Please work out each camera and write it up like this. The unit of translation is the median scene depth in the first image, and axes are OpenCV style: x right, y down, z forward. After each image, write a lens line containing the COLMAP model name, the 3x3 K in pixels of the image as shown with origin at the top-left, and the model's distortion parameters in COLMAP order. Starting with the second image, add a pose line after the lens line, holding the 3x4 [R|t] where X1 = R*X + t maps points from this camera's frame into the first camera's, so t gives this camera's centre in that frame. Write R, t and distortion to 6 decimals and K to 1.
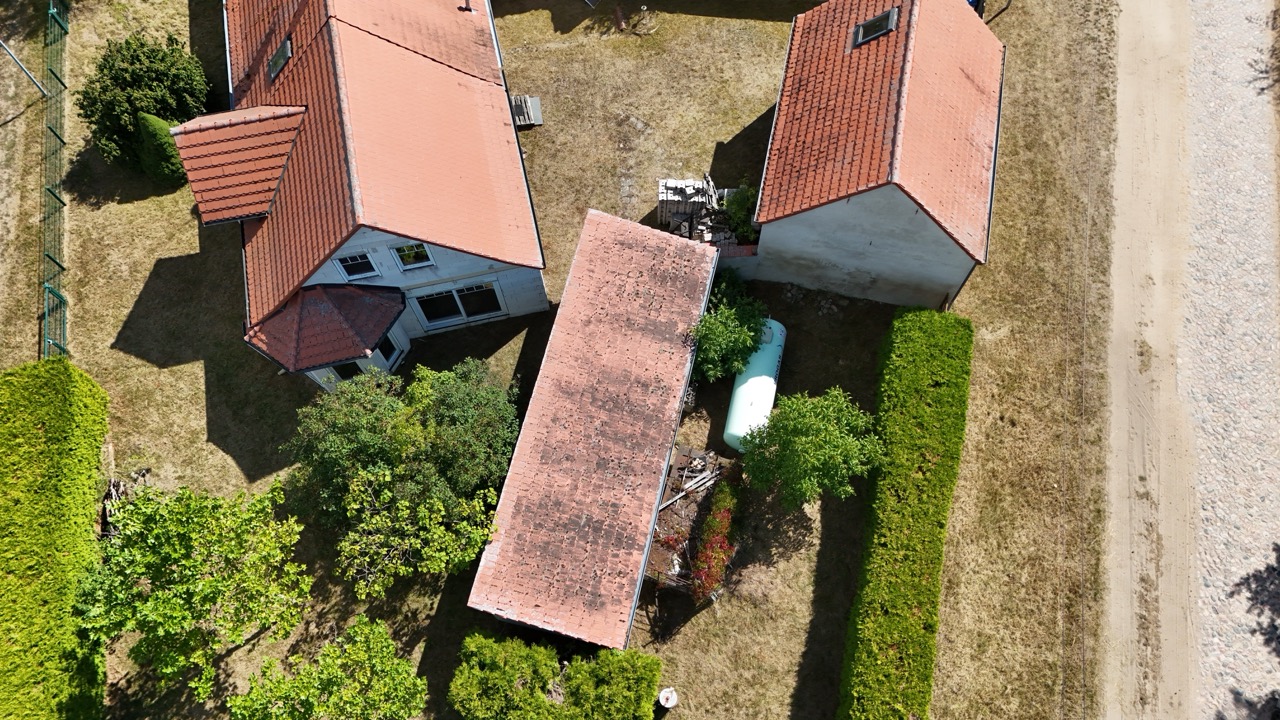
lens RADIAL K [[913.0, 0, 640.0], [0, 913.0, 360.0], [0, 0, 1]] dist [0.056717, -0.031184]
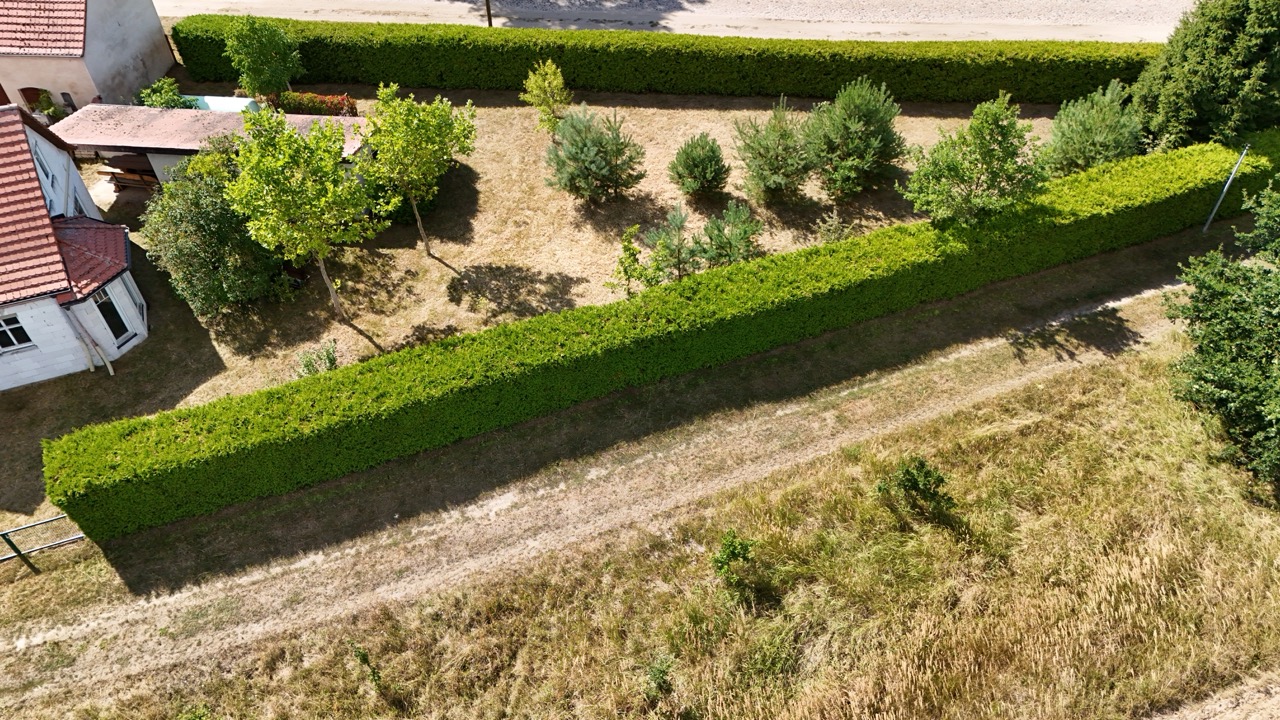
lens RADIAL K [[913.0, 0, 640.0], [0, 913.0, 360.0], [0, 0, 1]] dist [0.056717, -0.031184]
pose [[-0.144708, -0.710532, 0.688625, -1.324090], [0.908068, 0.181074, 0.377656, 0.174344], [-0.393029, 0.679968, 0.619009, 0.127580]]
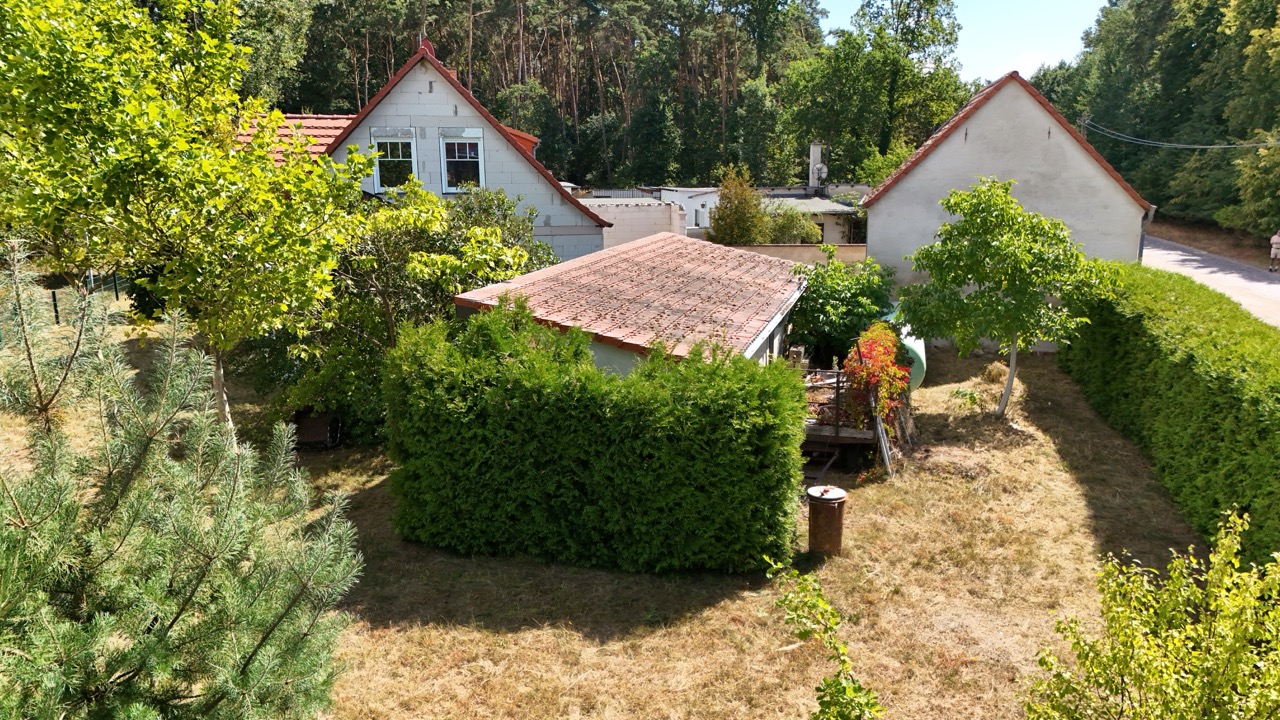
lens RADIAL K [[938.1, 0, 645.4], [0, 938.1, 367.6], [0, 0, 1]] dist [0.057731, -0.047493]
pose [[0.999373, 0.010864, -0.033700, -0.044457], [-0.033692, 0.584453, -0.810728, 0.683929], [0.010888, 0.811355, 0.584453, 0.624781]]
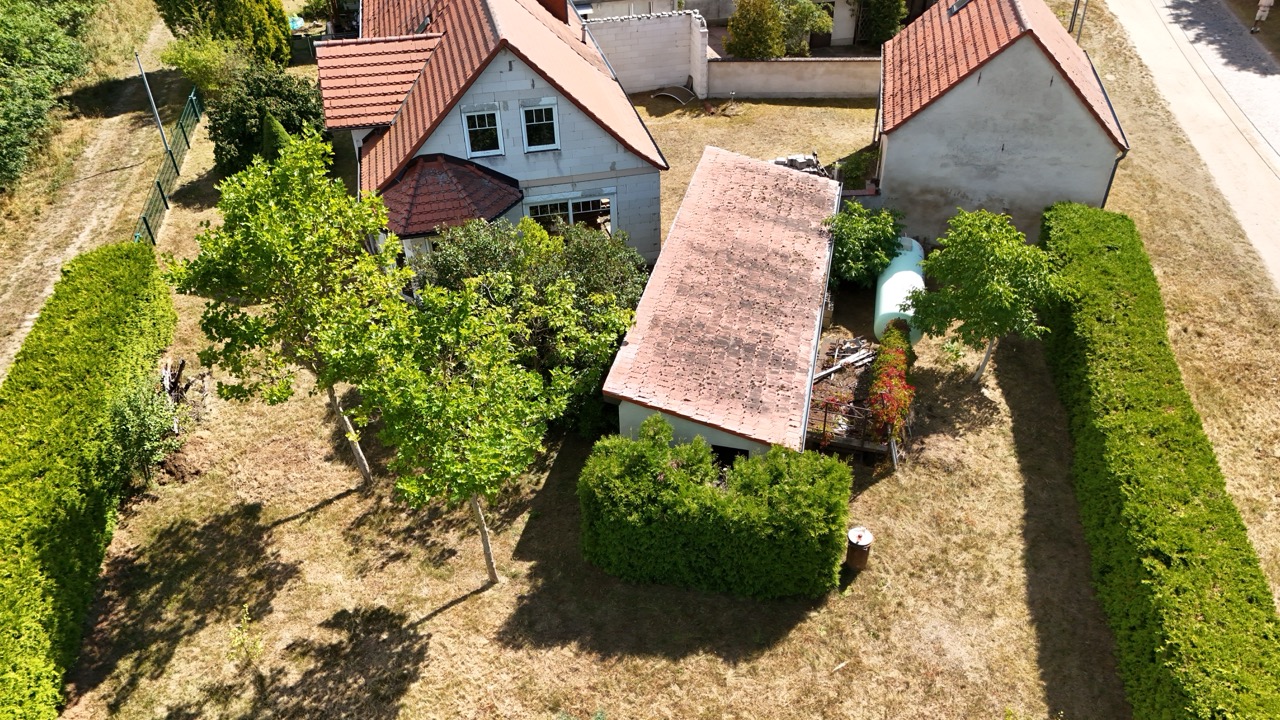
lens RADIAL K [[938.1, 0, 645.4], [0, 938.1, 367.6], [0, 0, 1]] dist [0.057731, -0.047493]
pose [[0.999958, -0.008690, 0.002809, -0.136663], [0.008929, 0.865826, -0.500266, 0.594094], [0.001915, 0.500270, 0.865867, 0.252141]]
